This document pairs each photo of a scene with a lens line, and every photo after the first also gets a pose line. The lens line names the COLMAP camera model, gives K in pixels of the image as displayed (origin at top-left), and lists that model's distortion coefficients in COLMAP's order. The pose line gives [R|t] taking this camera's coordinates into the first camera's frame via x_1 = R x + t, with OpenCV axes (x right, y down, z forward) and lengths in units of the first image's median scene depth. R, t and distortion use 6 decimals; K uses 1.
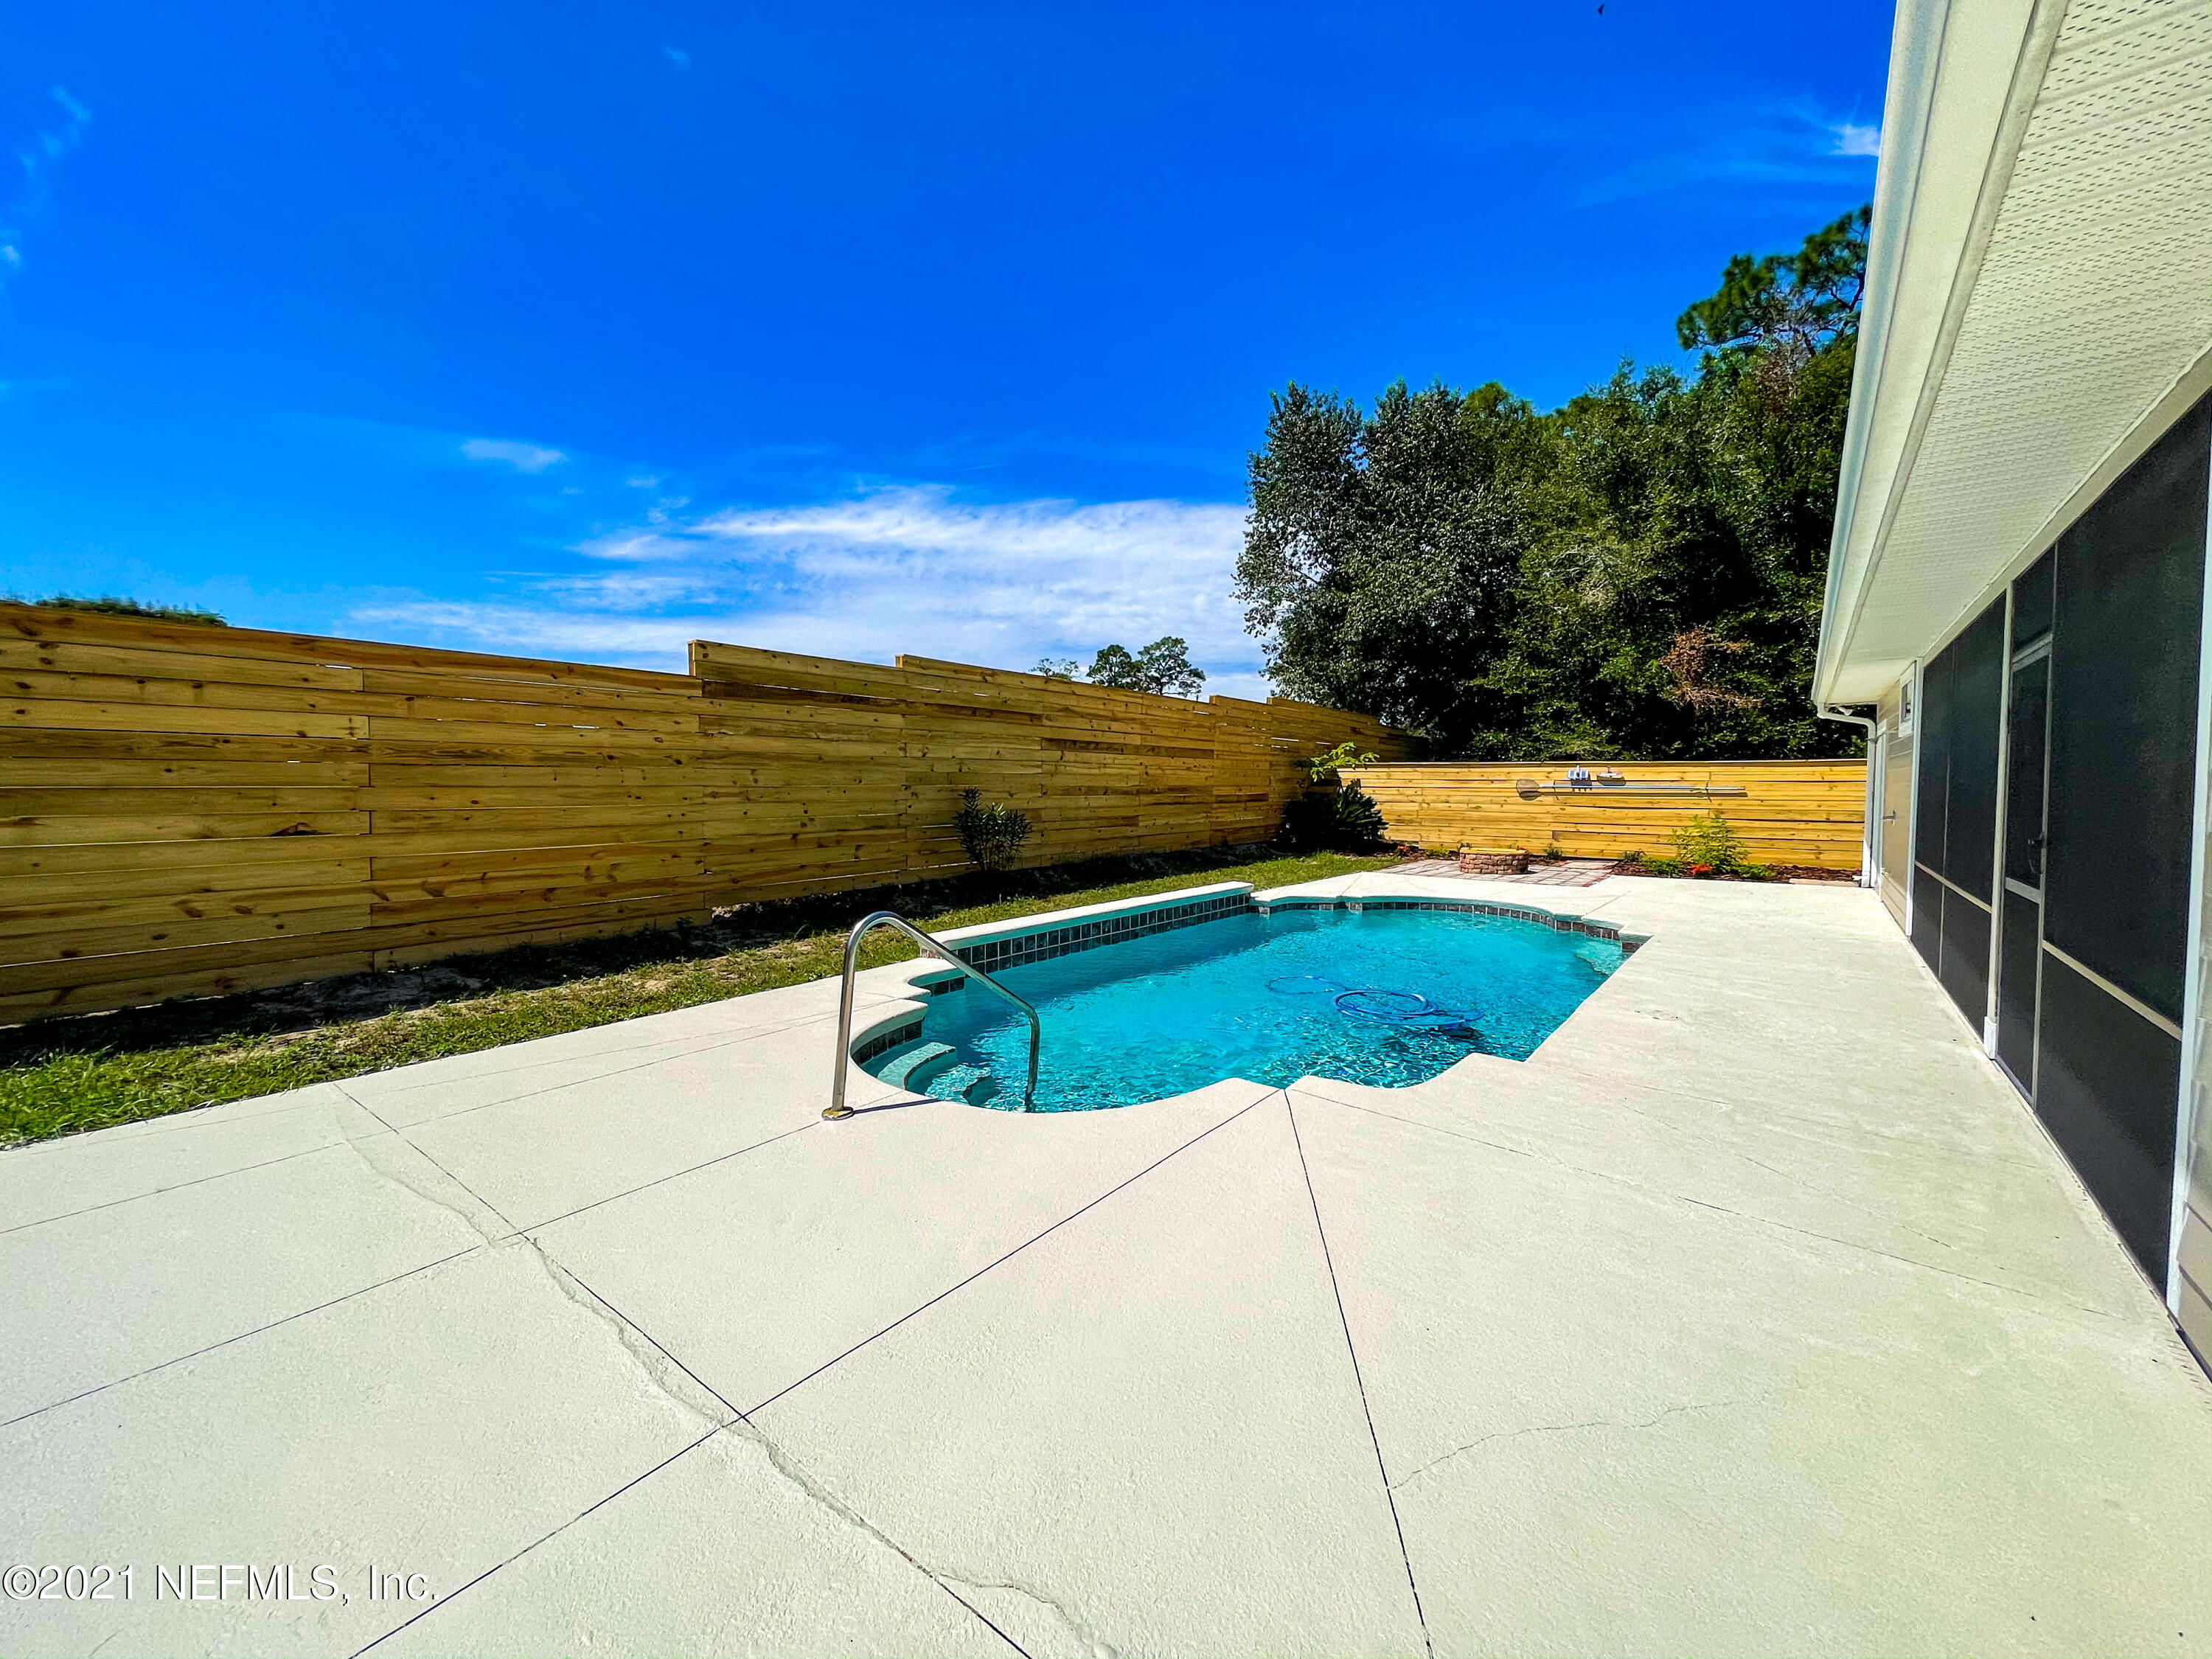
lens RADIAL K [[896.0, 0, 1104.9], [0, 896.0, 820.0], [0, 0, 1]] dist [-0.000307, -0.000017]
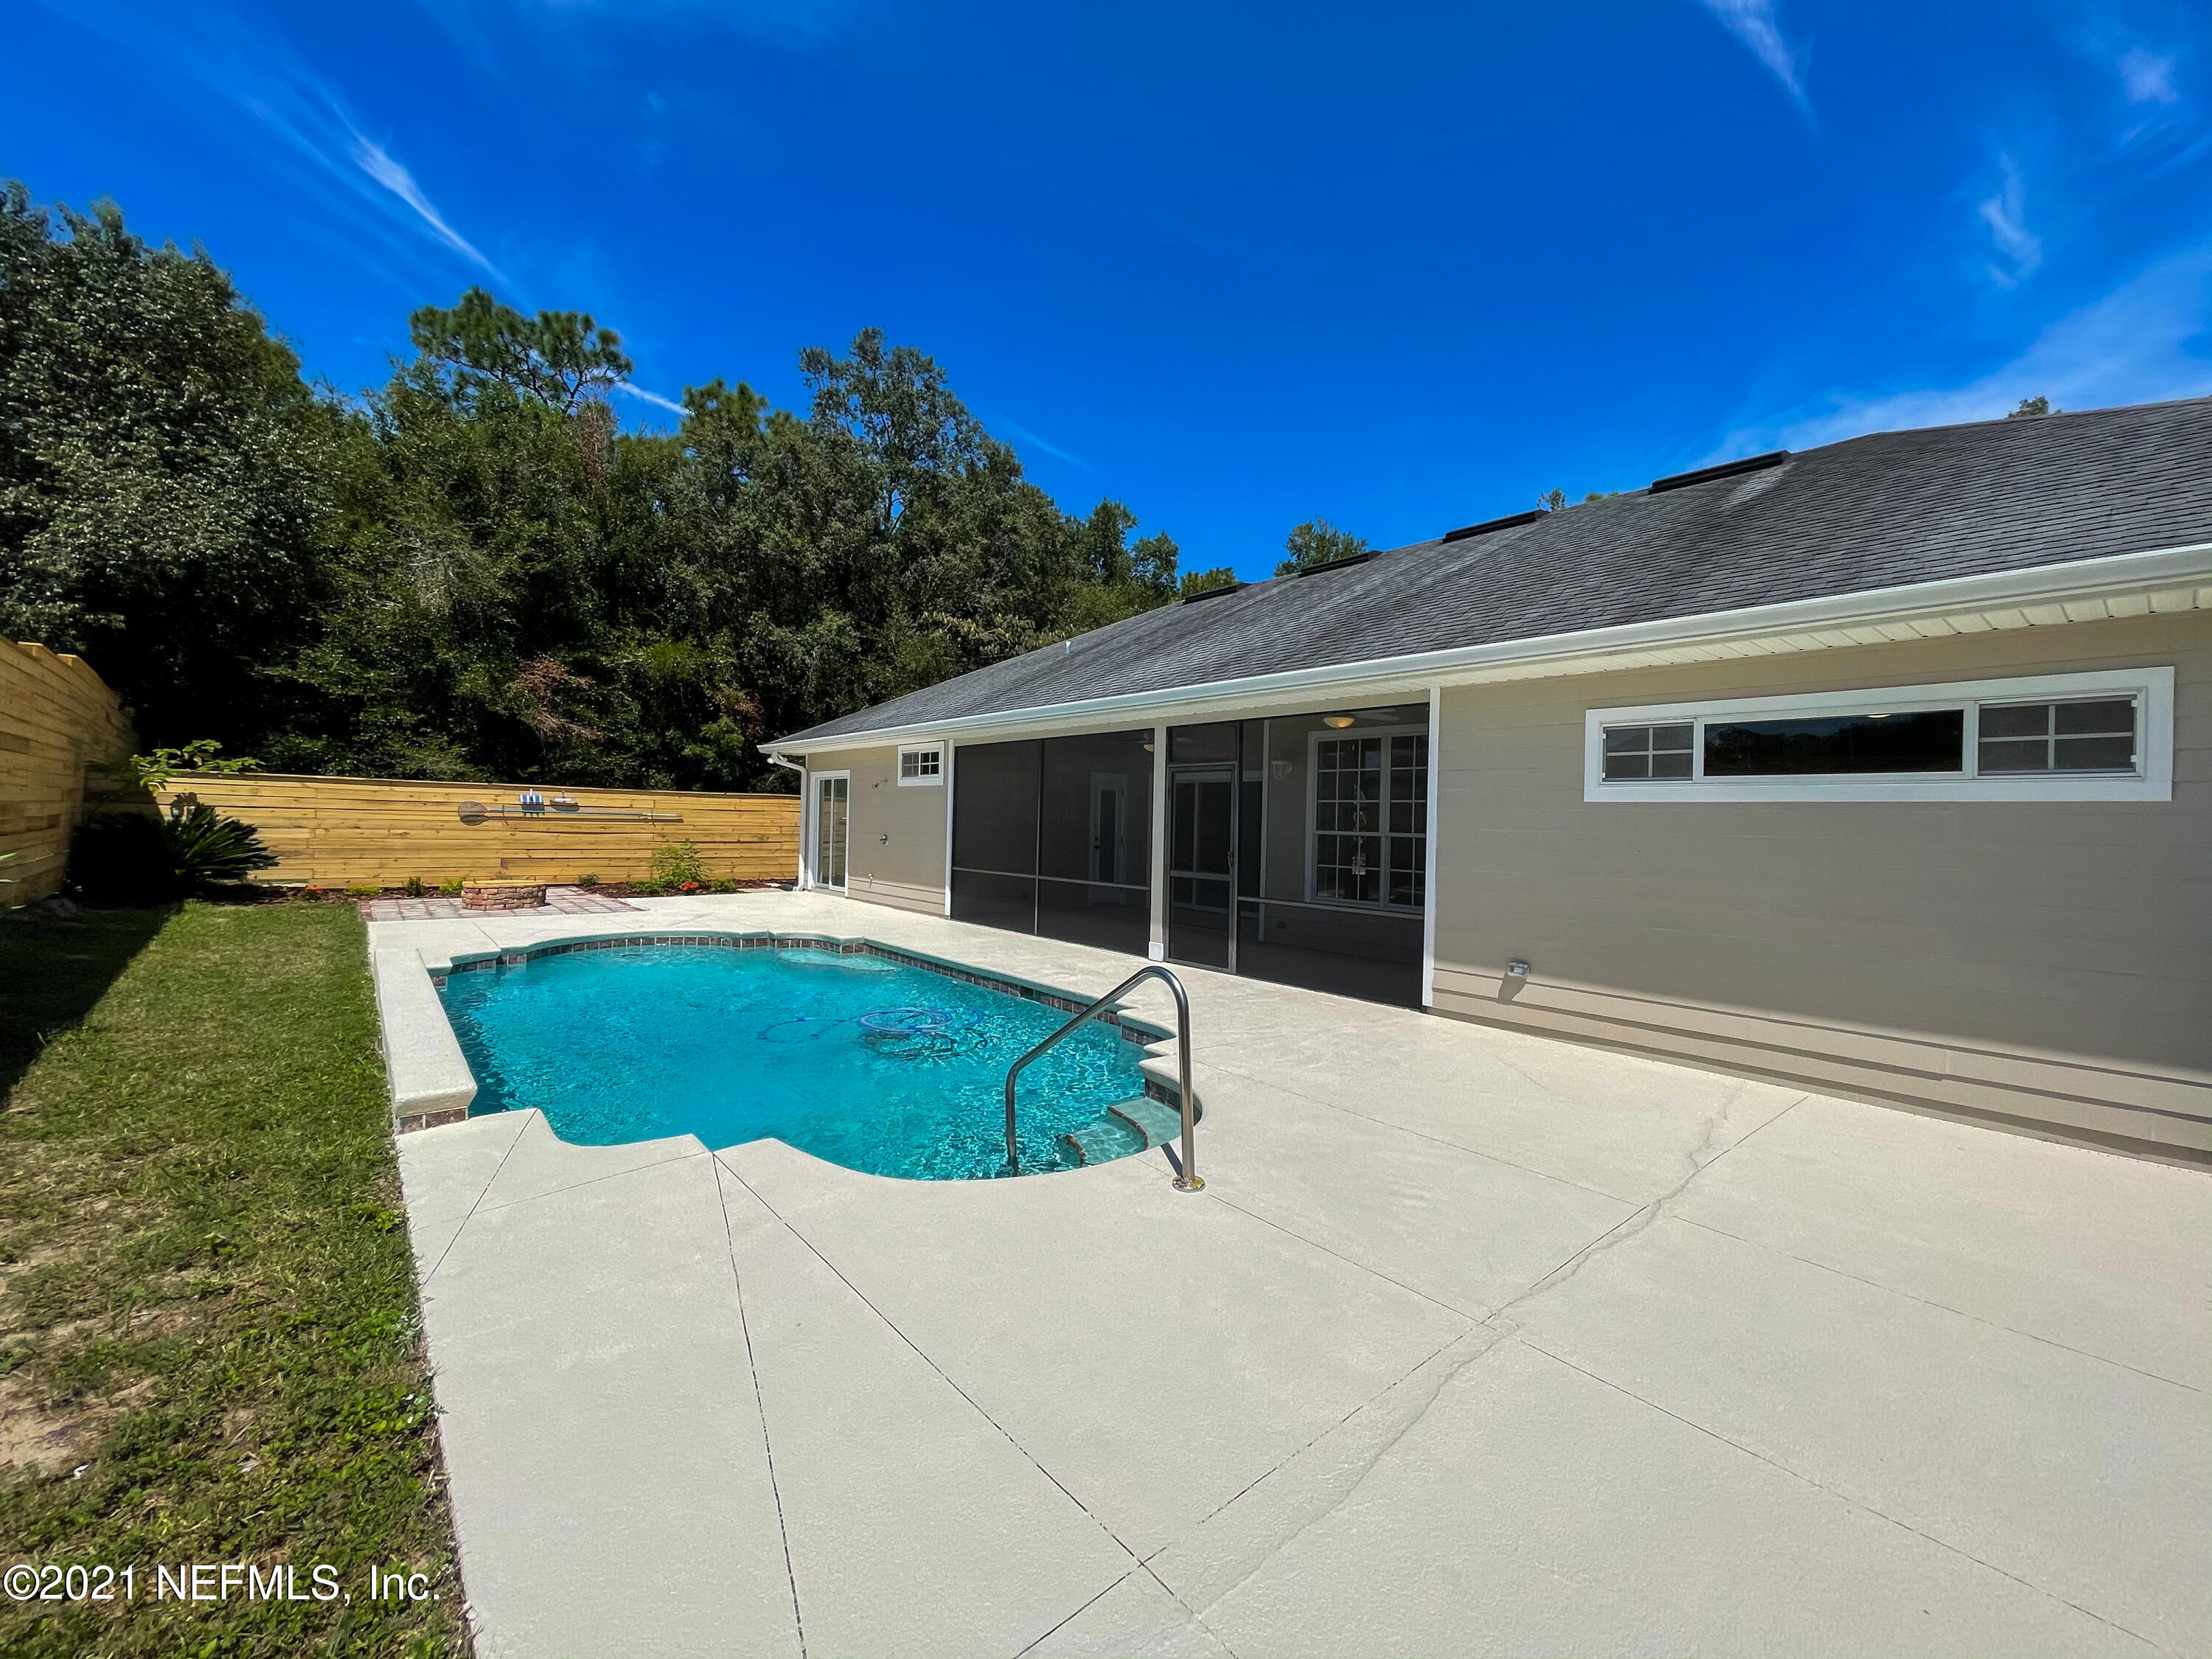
lens RADIAL K [[896.0, 0, 1104.9], [0, 896.0, 820.0], [0, 0, 1]] dist [-0.000307, -0.000017]
pose [[0.195003, 0.001483, 0.980802, -0.290949], [0.017236, 0.999839, -0.004939, -0.012494], [-0.980651, 0.017869, 0.194946, 0.210353]]
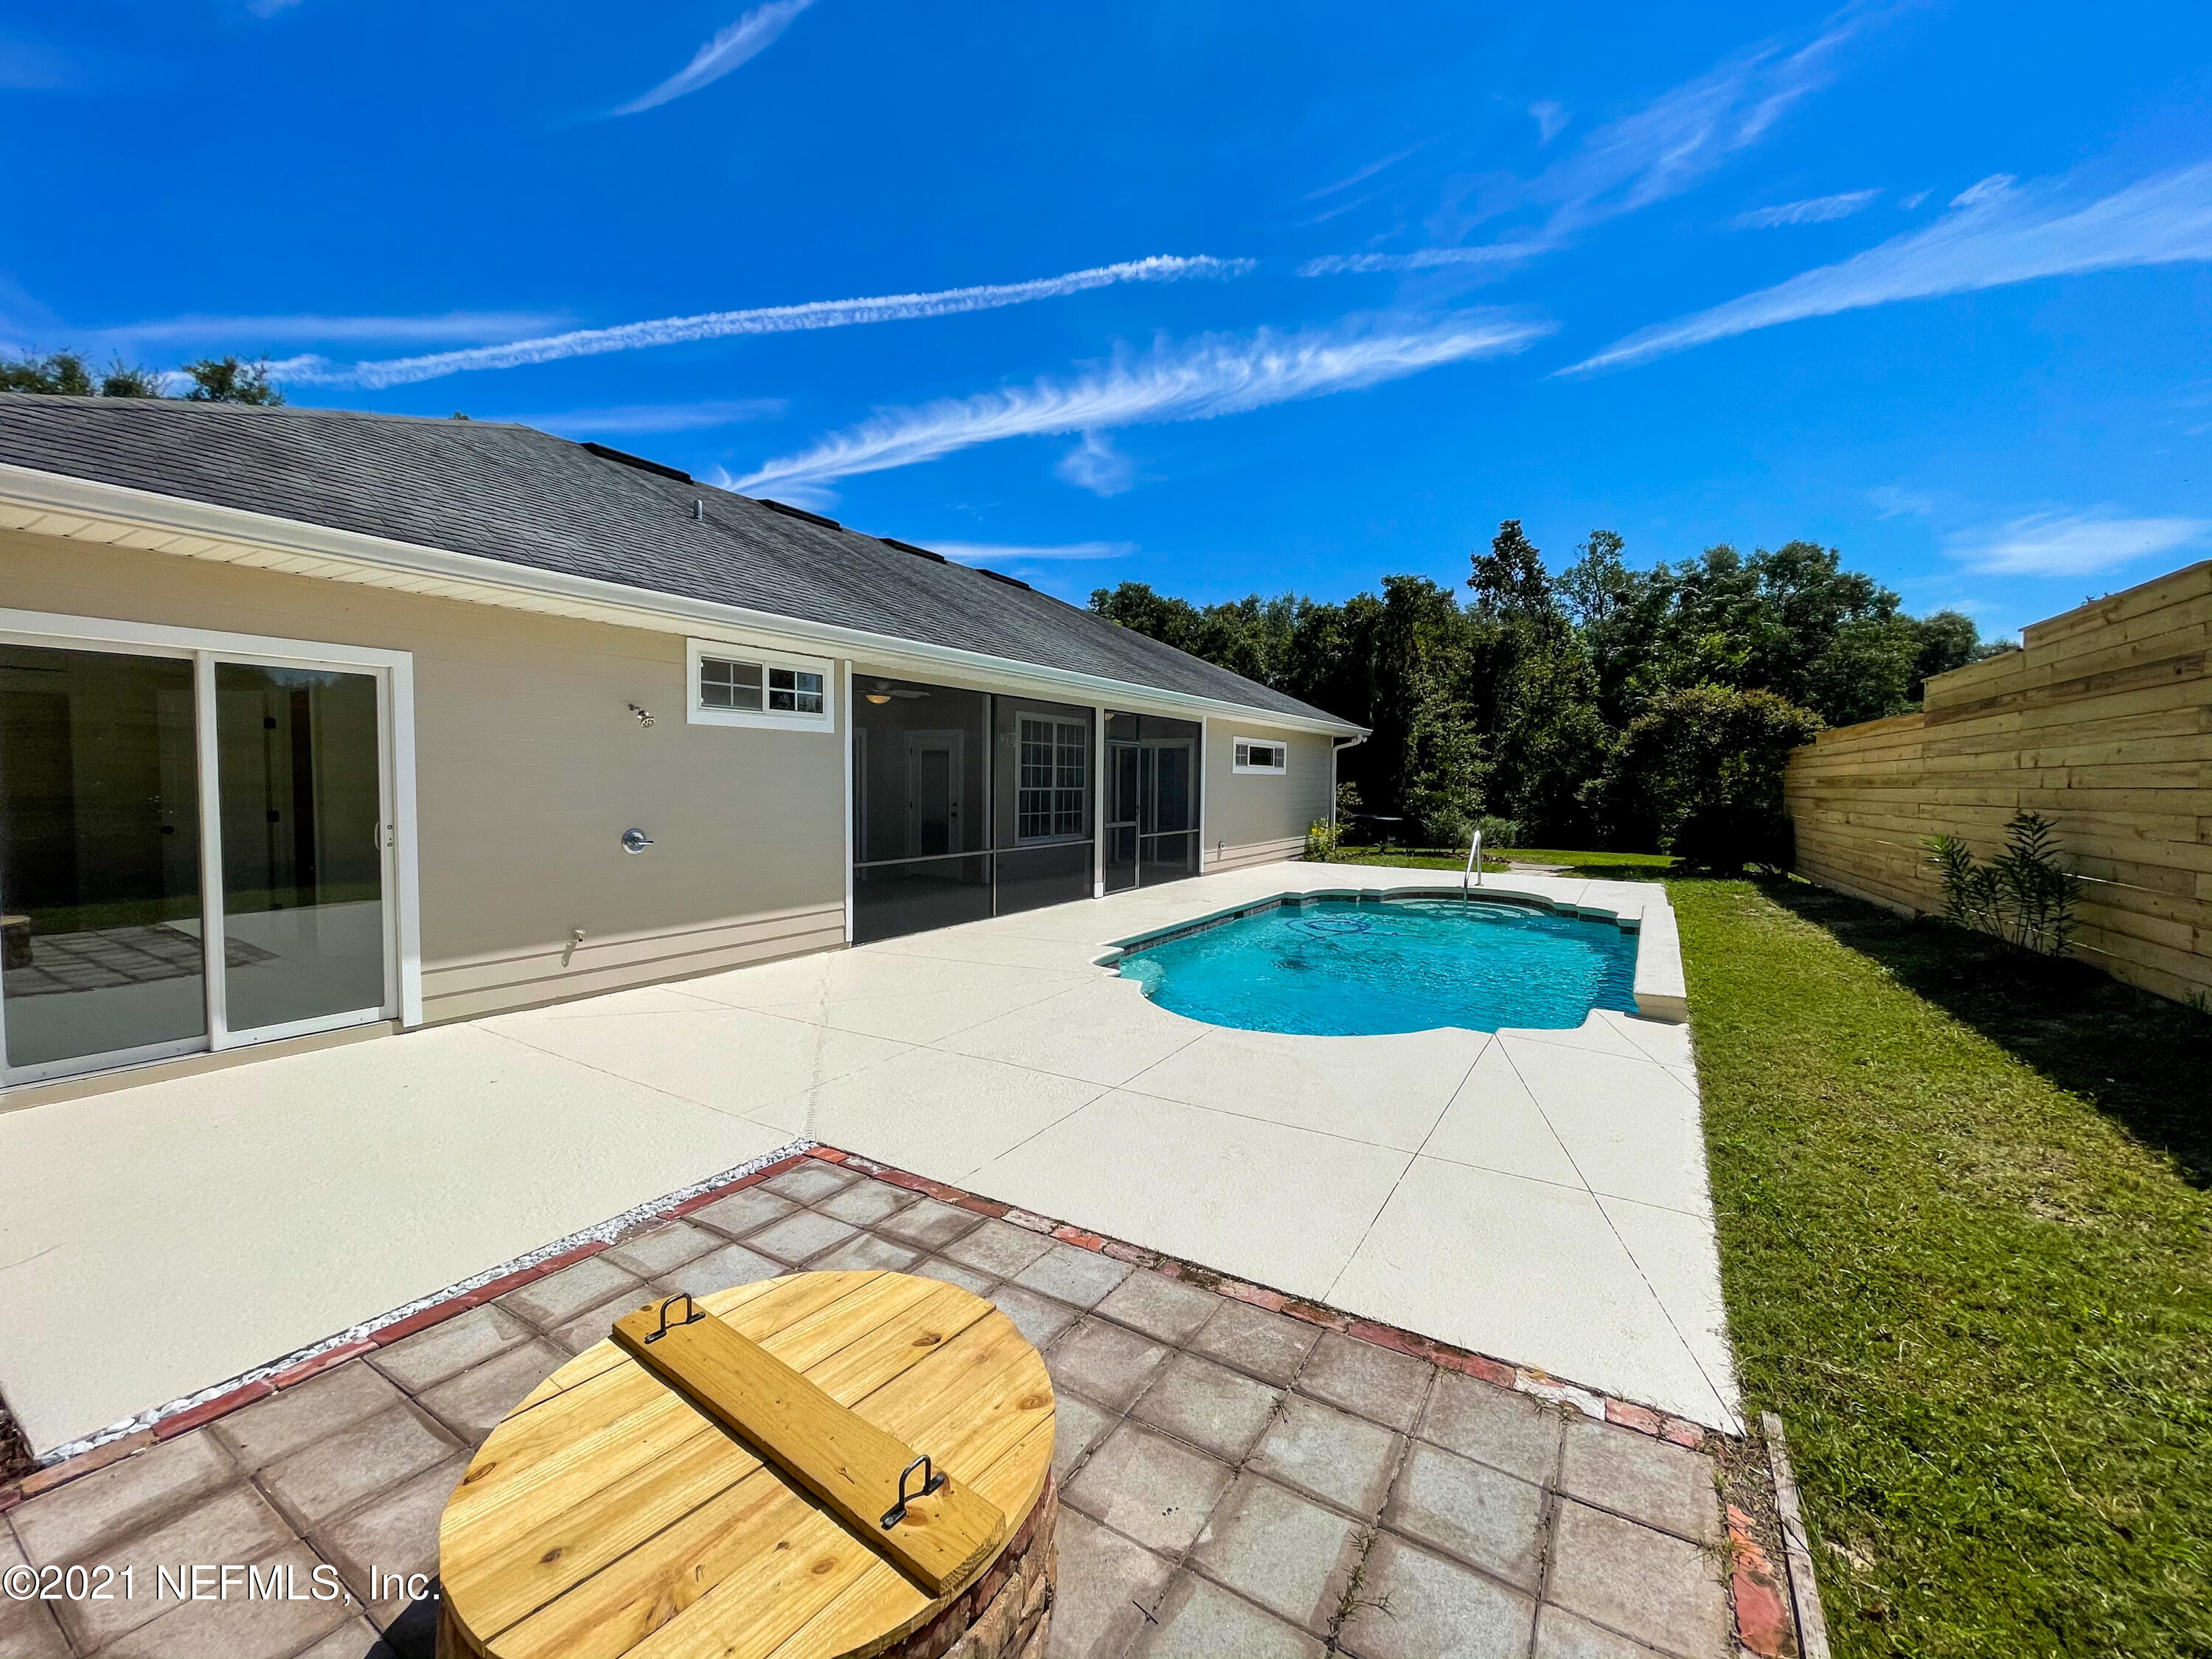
lens RADIAL K [[896.0, 0, 1104.9], [0, 896.0, 820.0], [0, 0, 1]] dist [-0.000307, -0.000017]
pose [[-0.993010, -0.008072, -0.117753, 0.363734], [-0.018241, 0.996167, 0.085543, -0.046867], [0.116611, 0.087093, -0.989352, 0.989972]]
